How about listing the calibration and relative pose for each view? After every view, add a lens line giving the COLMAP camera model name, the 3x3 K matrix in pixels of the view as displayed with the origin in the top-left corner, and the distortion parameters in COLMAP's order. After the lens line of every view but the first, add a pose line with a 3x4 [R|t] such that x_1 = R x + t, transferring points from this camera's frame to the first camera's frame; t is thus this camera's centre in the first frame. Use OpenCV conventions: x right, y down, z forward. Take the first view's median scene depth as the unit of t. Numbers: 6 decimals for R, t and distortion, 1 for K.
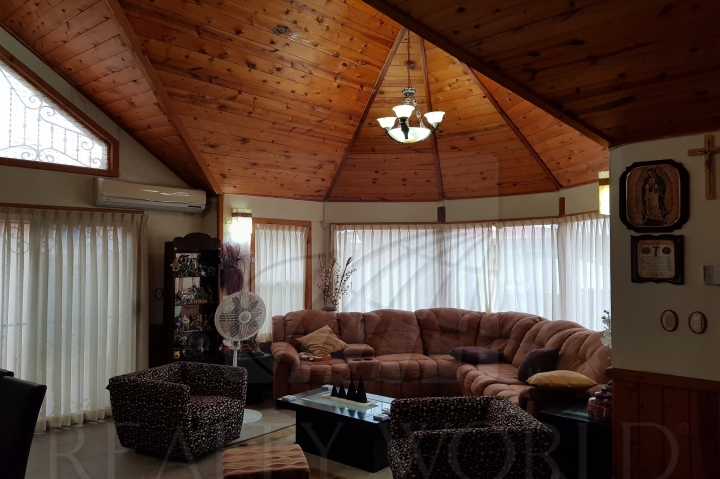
lens RADIAL K [[559.4, 0, 374.3], [0, 559.4, 246.1], [0, 0, 1]] dist [0.046871, -0.085844]
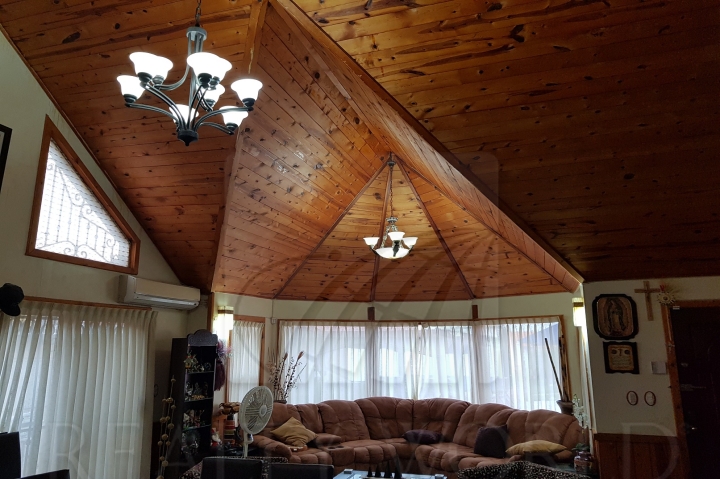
lens RADIAL K [[559.4, 0, 354.3], [0, 559.4, 218.6], [0, 0, 1]] dist [0.046871, -0.085844]
pose [[0.917677, 0.090333, 0.386923, -0.469570], [-0.011338, 0.979370, -0.201757, -0.017775], [-0.397166, 0.180761, 0.899769, -0.104548]]
